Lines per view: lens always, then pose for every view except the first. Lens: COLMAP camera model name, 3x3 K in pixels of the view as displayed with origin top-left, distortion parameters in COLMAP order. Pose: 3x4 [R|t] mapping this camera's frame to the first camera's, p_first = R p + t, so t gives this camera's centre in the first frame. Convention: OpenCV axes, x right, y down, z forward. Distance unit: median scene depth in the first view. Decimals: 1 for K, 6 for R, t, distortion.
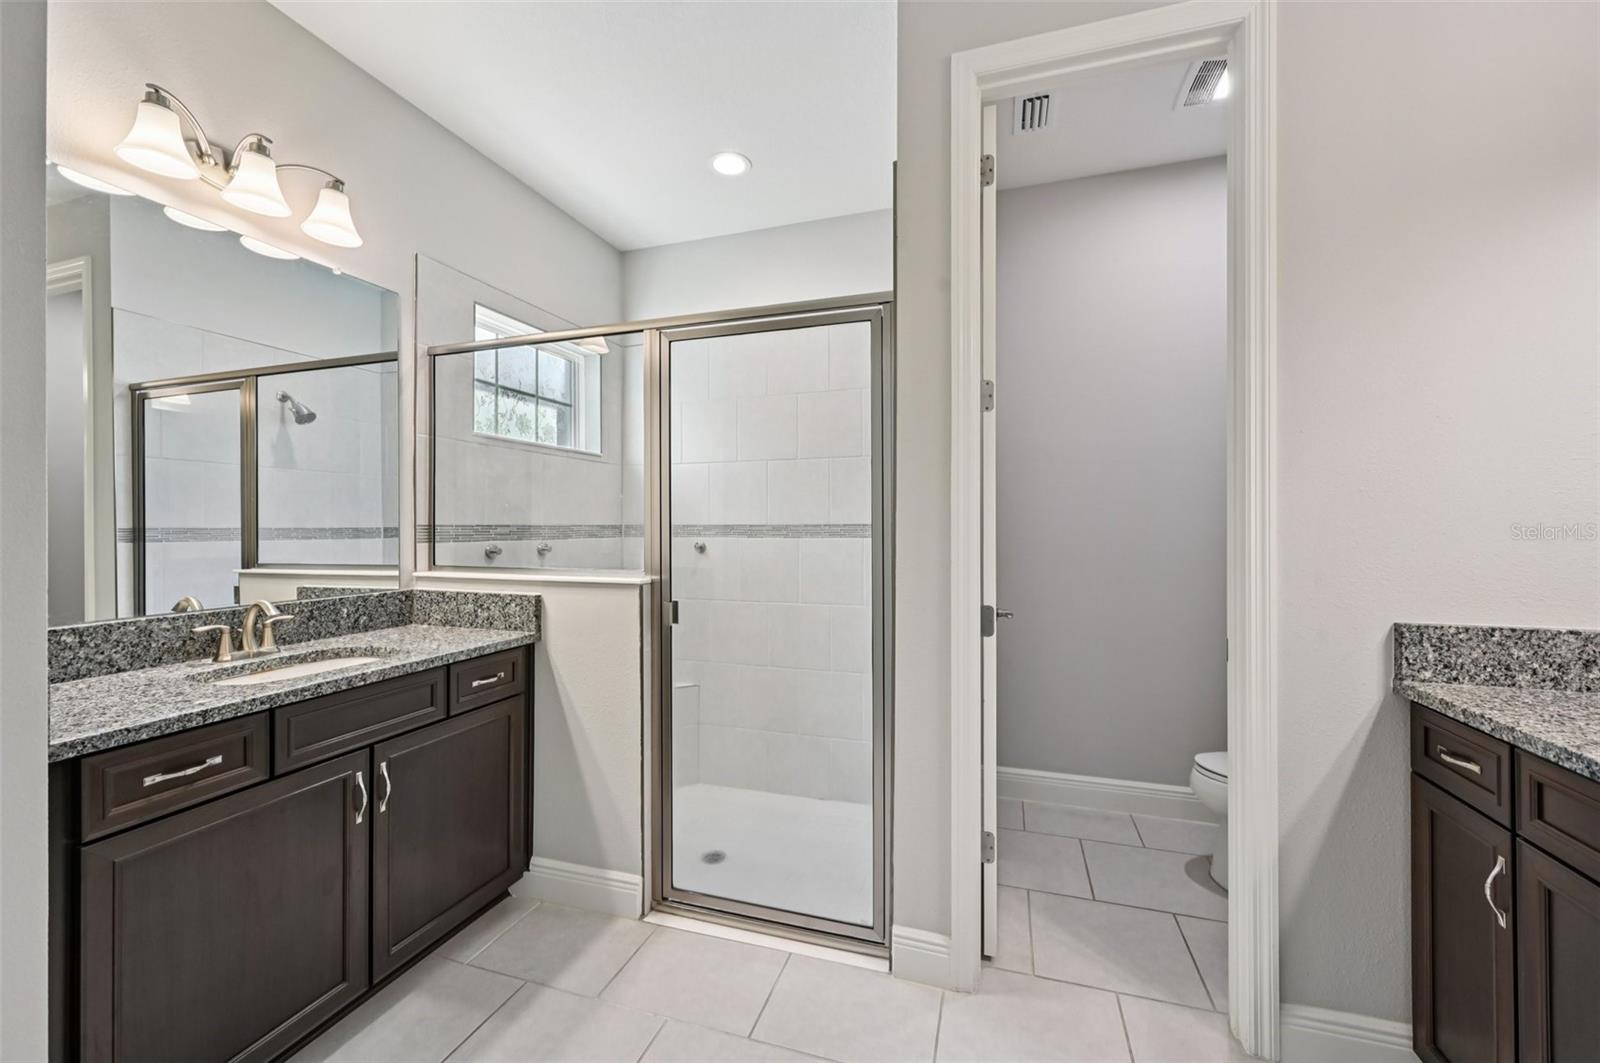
lens RADIAL K [[630.5, 0, 802.7], [0, 630.5, 518.2], [0, 0, 1]] dist [0.000487, 0.000159]
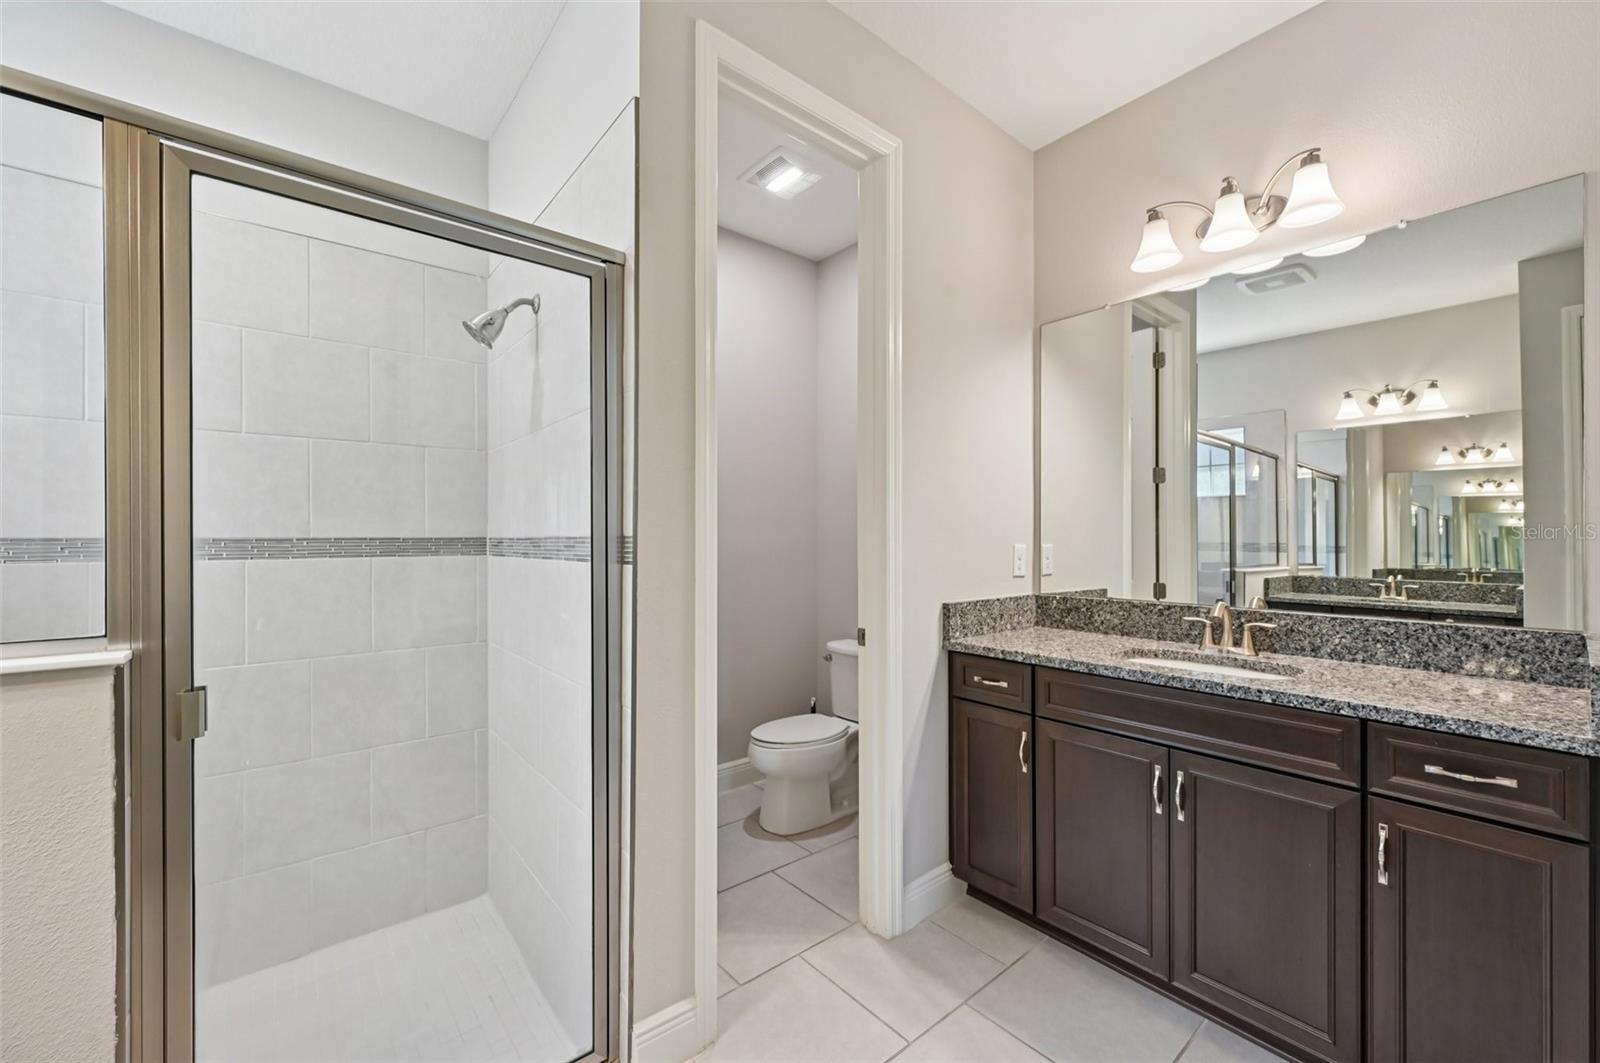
lens RADIAL K [[631.7, 0, 801.0], [0, 631.7, 534.2], [0, 0, 1]] dist [0.000653, 0.000029]
pose [[0.539528, 0.007717, 0.841932, -0.543713], [-0.010079, 0.999946, -0.002707, 0.006113], [-0.841907, -0.007025, 0.539576, 0.470349]]
